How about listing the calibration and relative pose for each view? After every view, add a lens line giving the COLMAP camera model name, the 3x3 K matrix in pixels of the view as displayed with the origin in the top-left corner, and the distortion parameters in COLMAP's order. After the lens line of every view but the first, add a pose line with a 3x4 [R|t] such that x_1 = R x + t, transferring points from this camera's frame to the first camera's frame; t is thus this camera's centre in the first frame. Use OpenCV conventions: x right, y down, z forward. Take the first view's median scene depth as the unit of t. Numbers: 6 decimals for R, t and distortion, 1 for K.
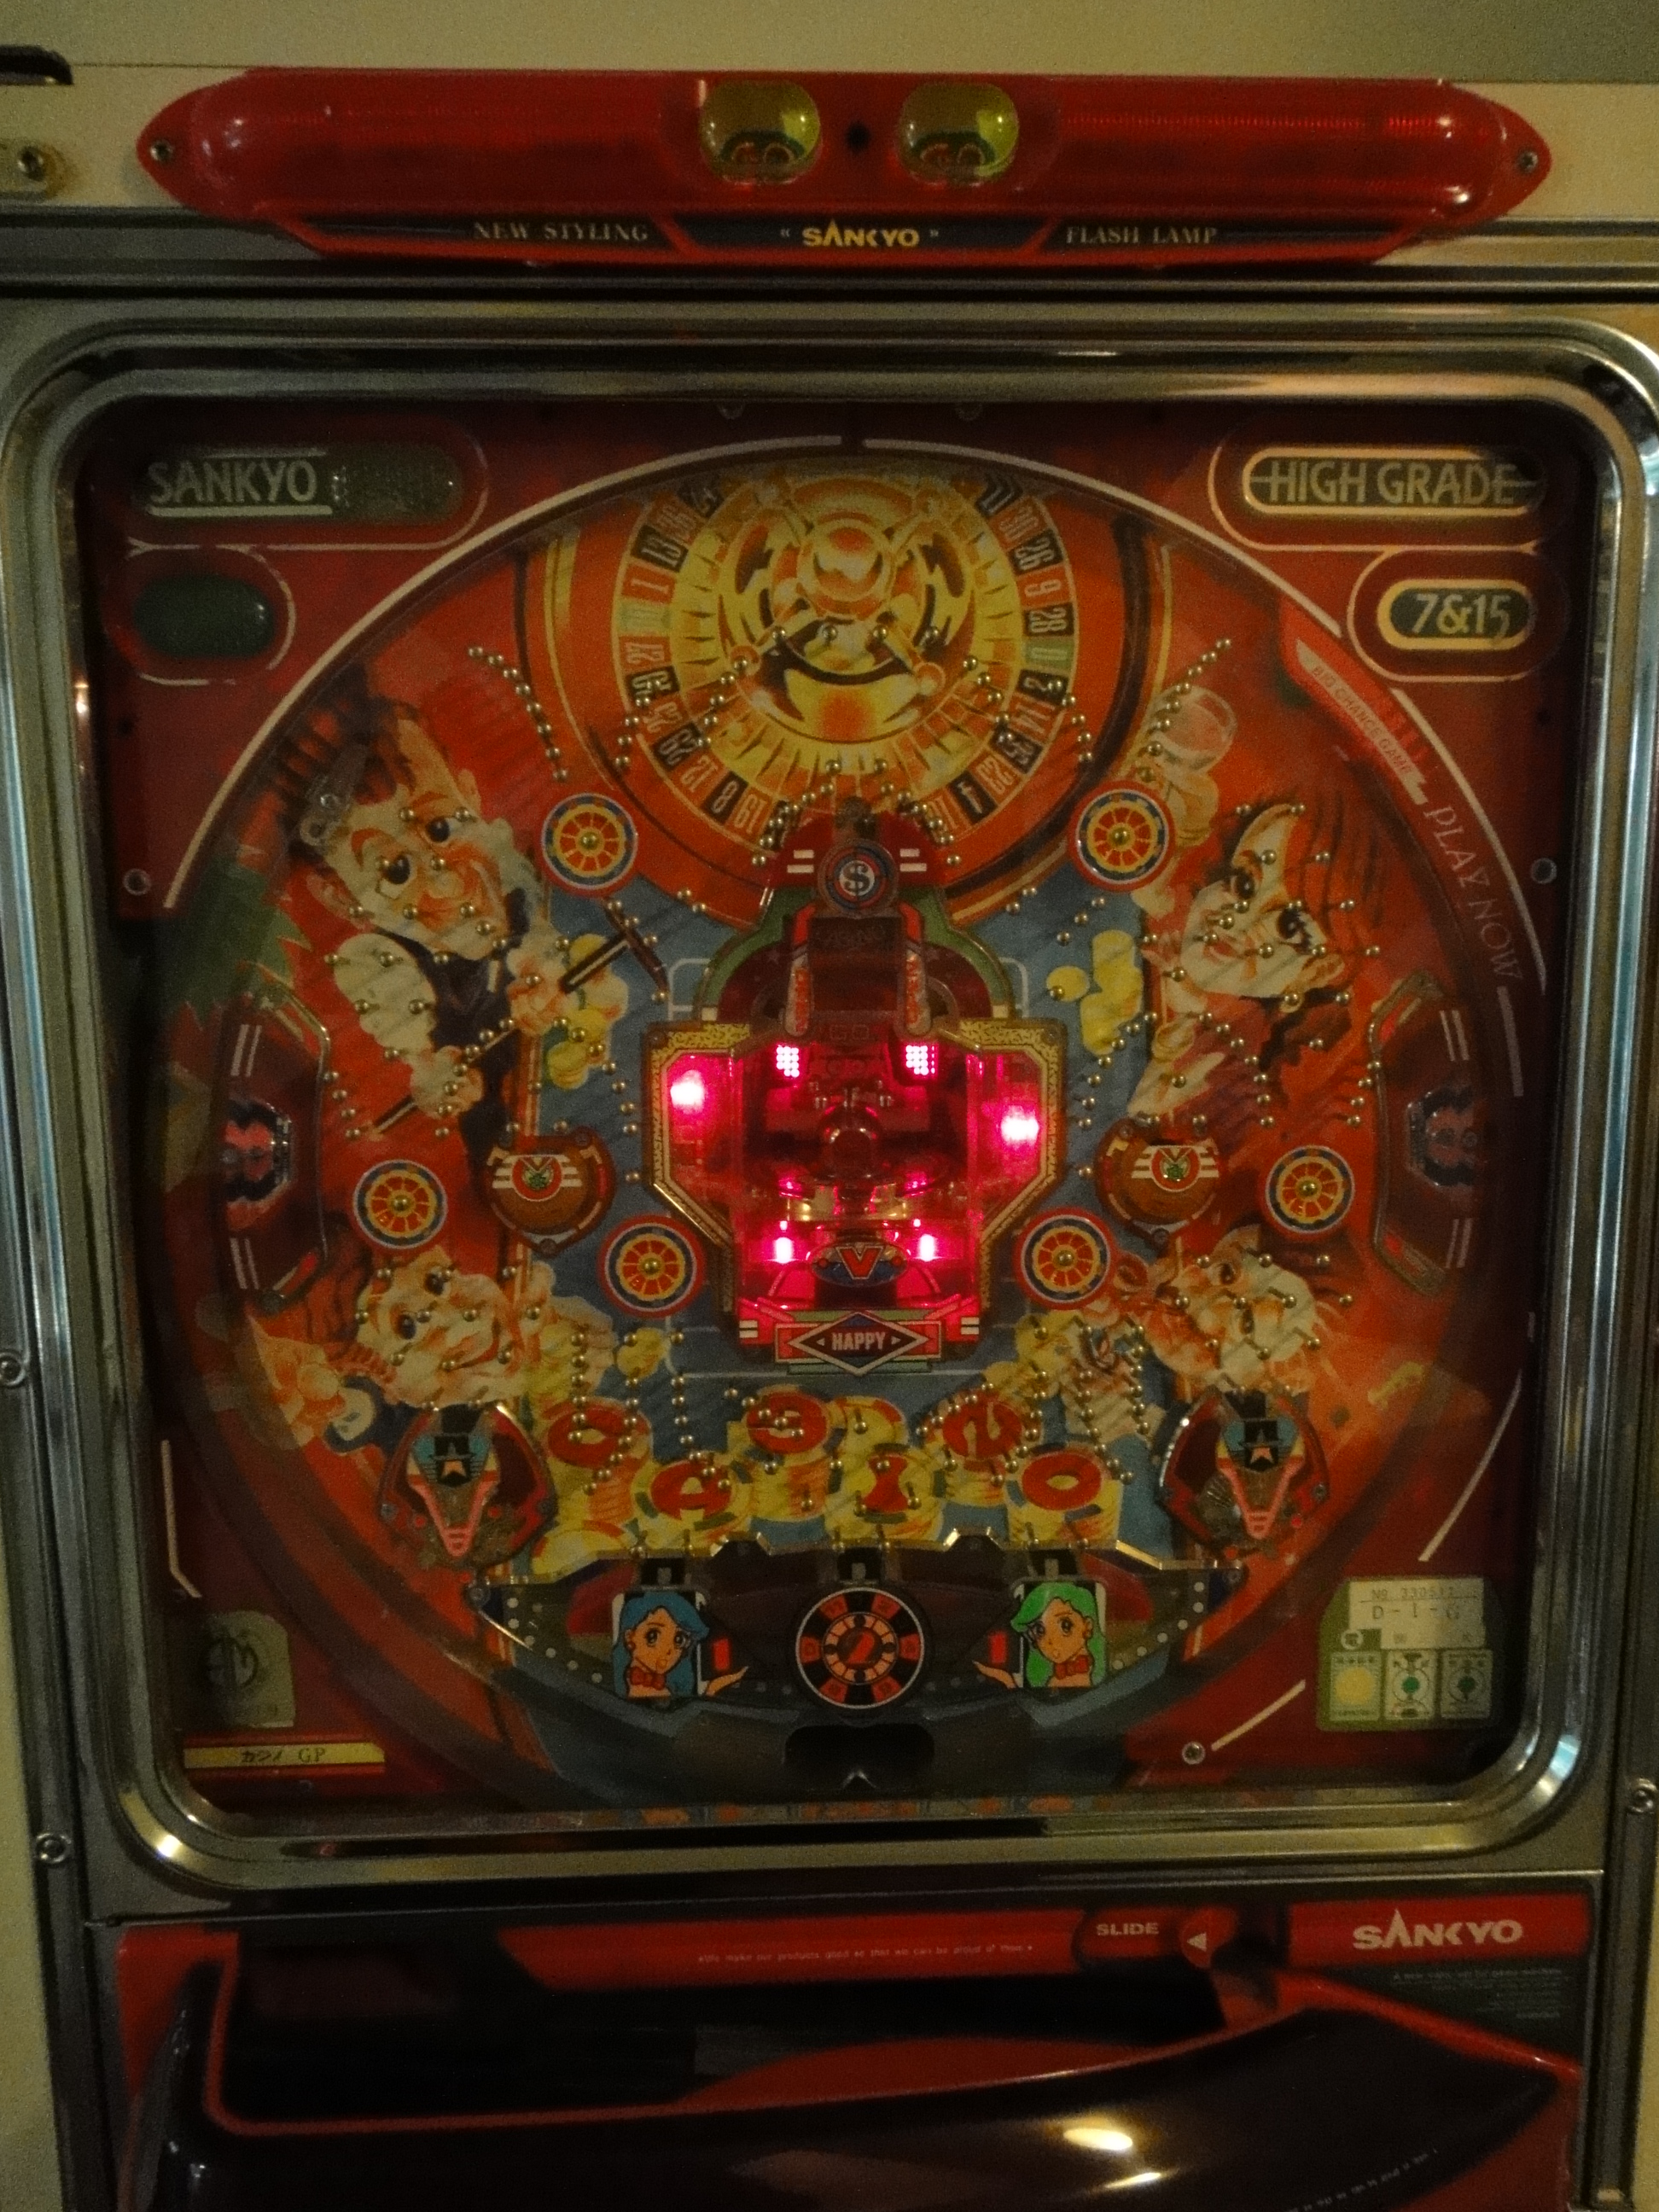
lens RADIAL K [[1618.5, 0, 846.0], [0, 1618.5, 1104.0], [0, 0, 1]] dist [0.010042, -0.002410]
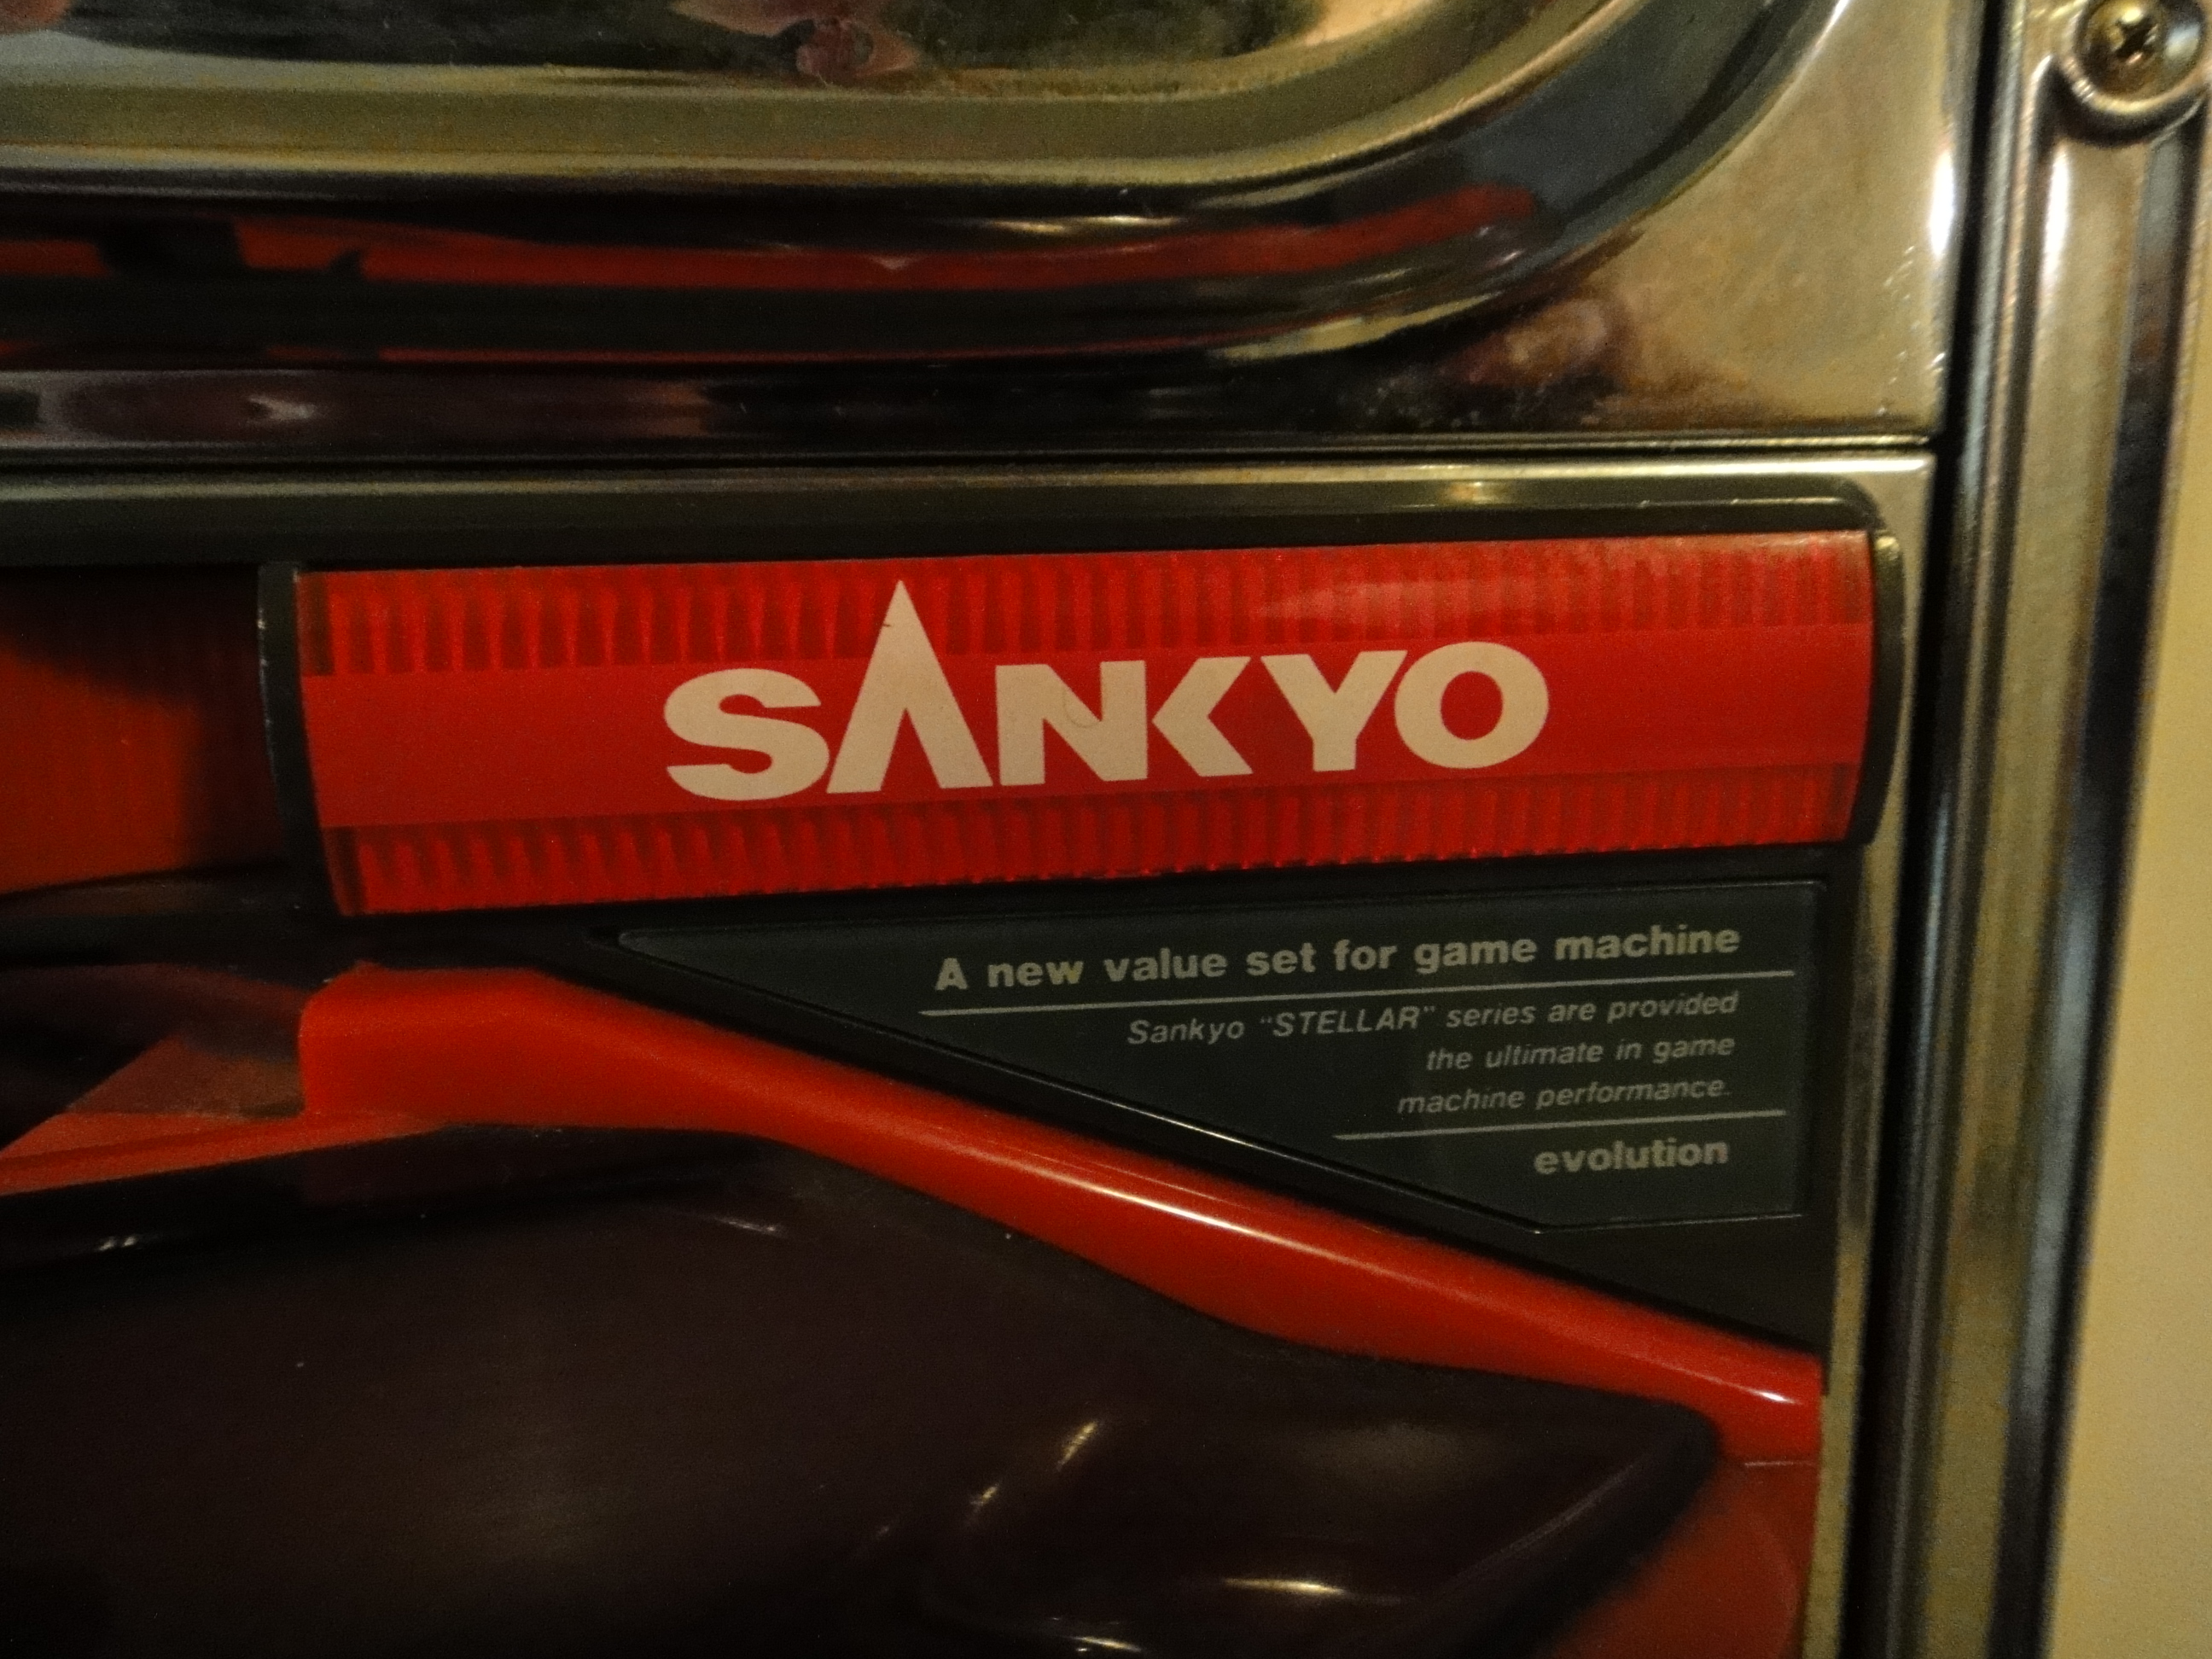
lens RADIAL K [[1618.5, 0, 1120.2], [0, 1618.5, 837.8], [0, 0, 1]] dist [0.010042, -0.002410]
pose [[0.998183, -0.022419, 0.055934, 0.354343], [0.019776, 0.998681, 0.047382, 0.517732], [-0.056922, -0.046189, 0.997310, 0.808613]]
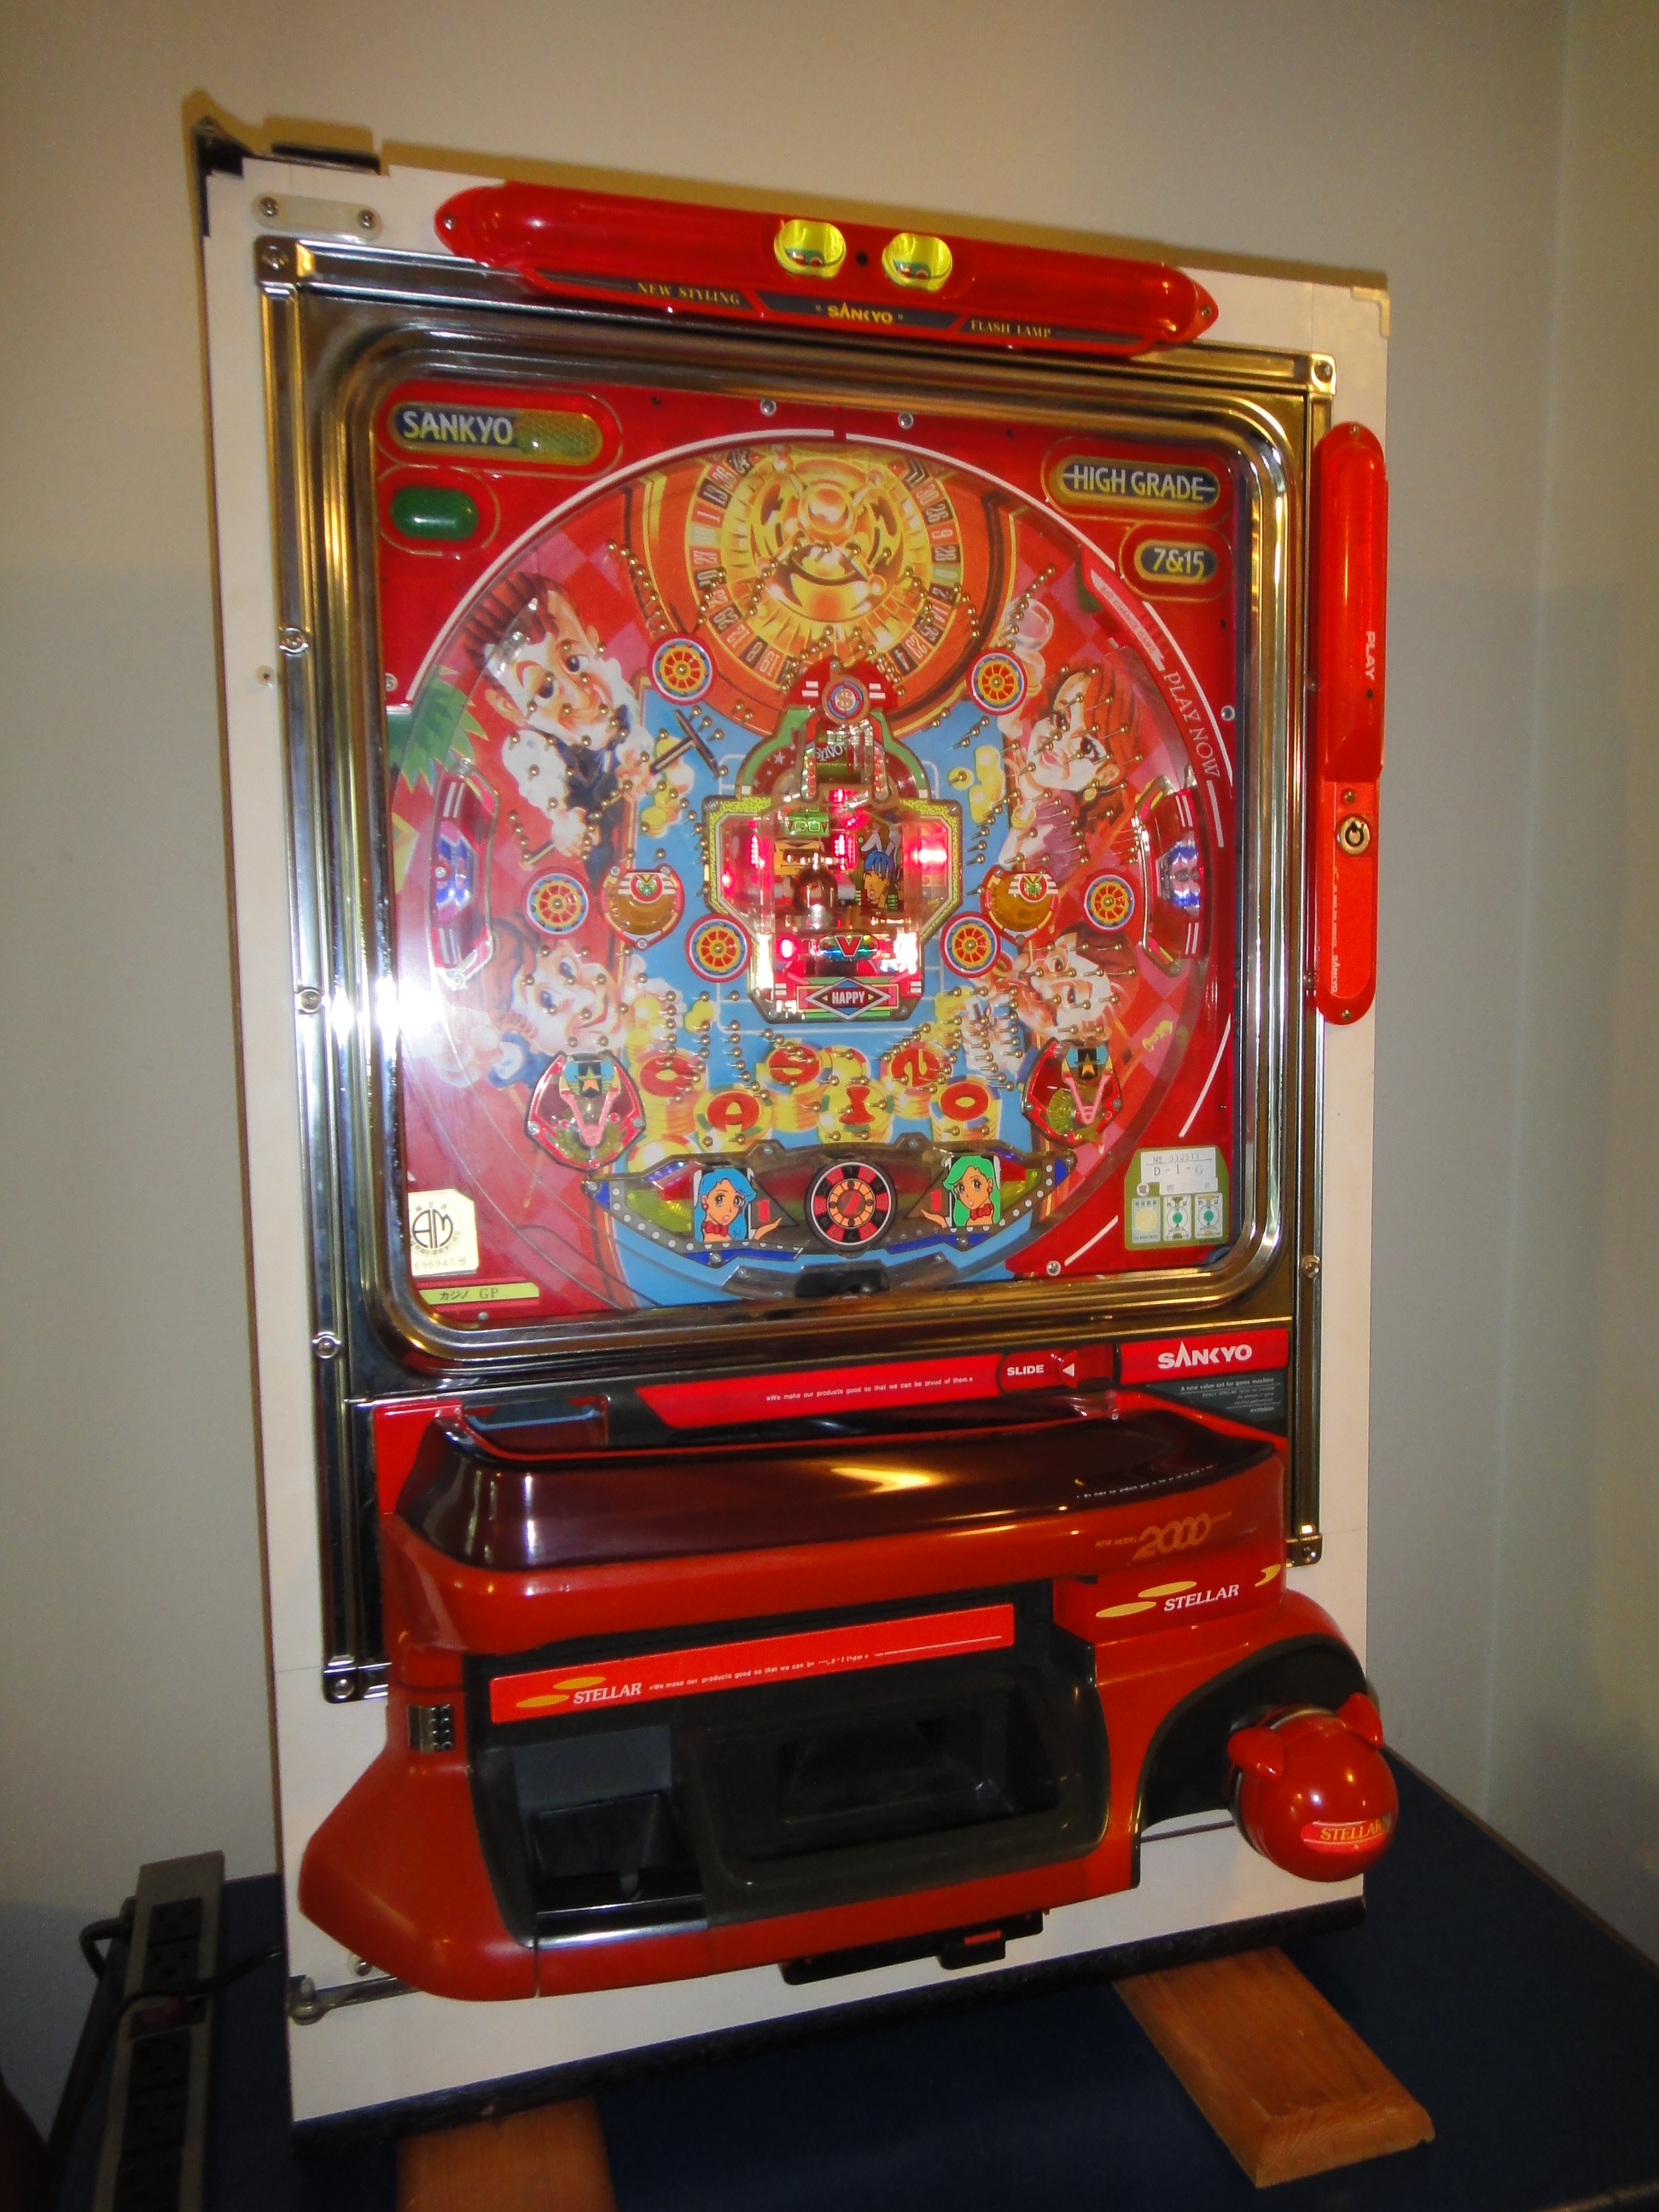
lens RADIAL K [[1618.5, 0, 858.3], [0, 1618.5, 1097.8], [0, 0, 1]] dist [0.010042, -0.002410]
pose [[0.965475, -0.027334, 0.259056, -0.388468], [0.046365, 0.996632, -0.067638, 0.346693], [-0.256335, 0.077314, 0.963491, -0.501166]]
